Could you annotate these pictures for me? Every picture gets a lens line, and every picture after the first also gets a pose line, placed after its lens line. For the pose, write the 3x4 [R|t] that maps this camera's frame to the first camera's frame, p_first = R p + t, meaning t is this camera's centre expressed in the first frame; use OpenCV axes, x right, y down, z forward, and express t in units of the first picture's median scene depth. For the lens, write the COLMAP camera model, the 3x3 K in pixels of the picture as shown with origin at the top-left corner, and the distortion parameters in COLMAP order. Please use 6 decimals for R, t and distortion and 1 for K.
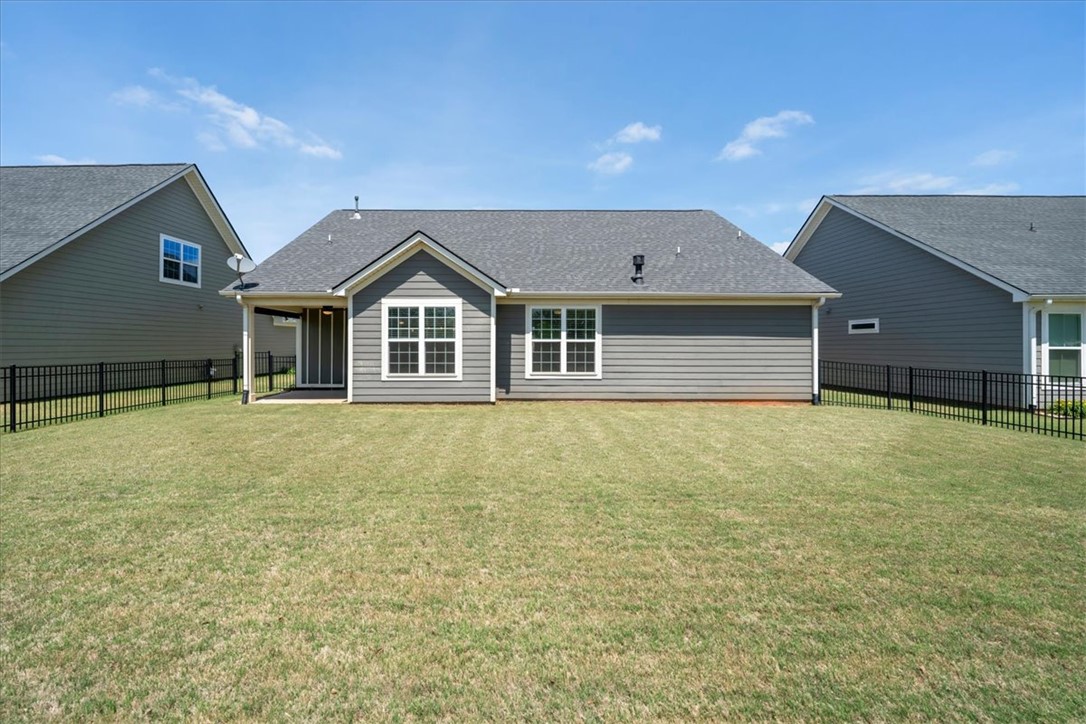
lens RADIAL K [[434.1, 0, 546.3], [0, 434.1, 340.9], [0, 0, 1]] dist [-0.000306, 0.000172]
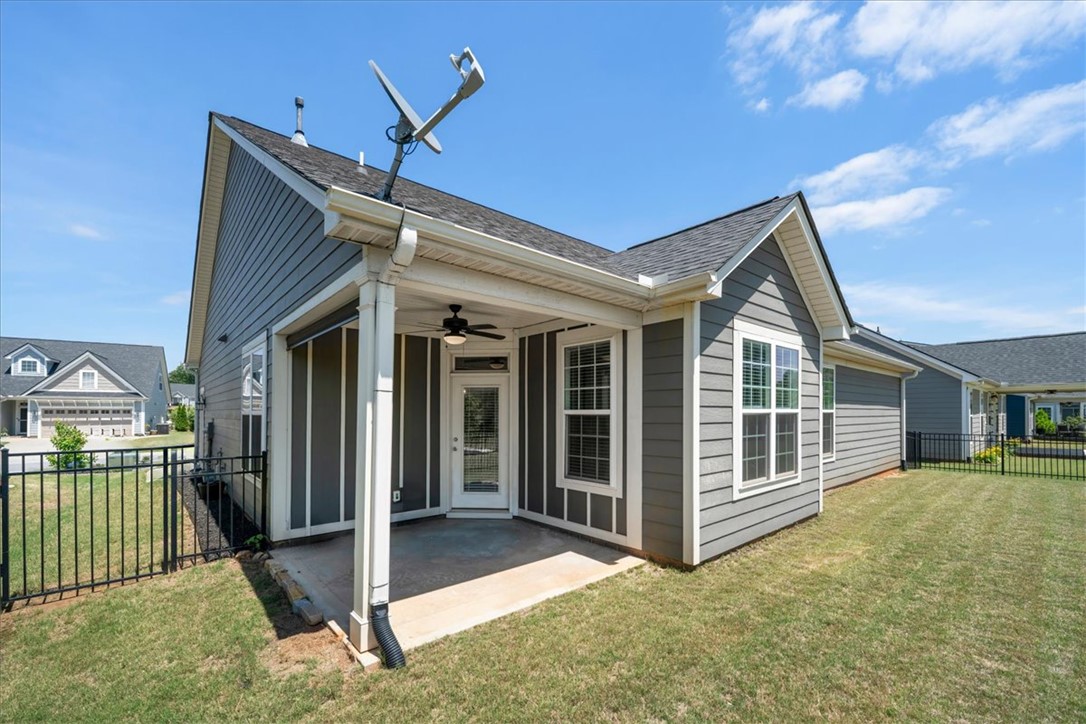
lens RADIAL K [[434.1, 0, 495.5], [0, 434.1, 408.4], [0, 0, 1]] dist [-0.000306, 0.000172]
pose [[0.777659, 0.002241, 0.628683, -0.855165], [-0.000784, 0.999996, -0.002594, -0.002990], [-0.628686, 0.001524, 0.777658, 0.806095]]
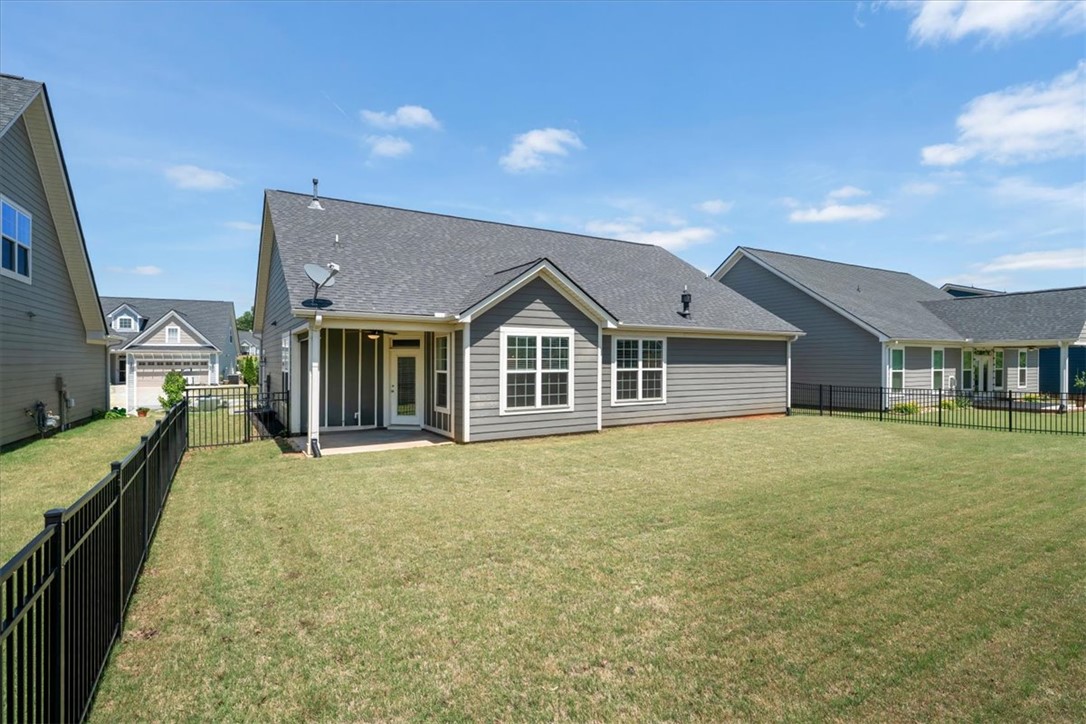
lens RADIAL K [[544.7, 0, 539.8], [0, 544.7, 360.8], [0, 0, 1]] dist [-0.005500, 0.002134]
pose [[0.854960, -0.003742, 0.518680, -0.905673], [-0.000043, 0.999973, 0.007285, -0.033164], [-0.518693, -0.006251, 0.854938, -0.028978]]
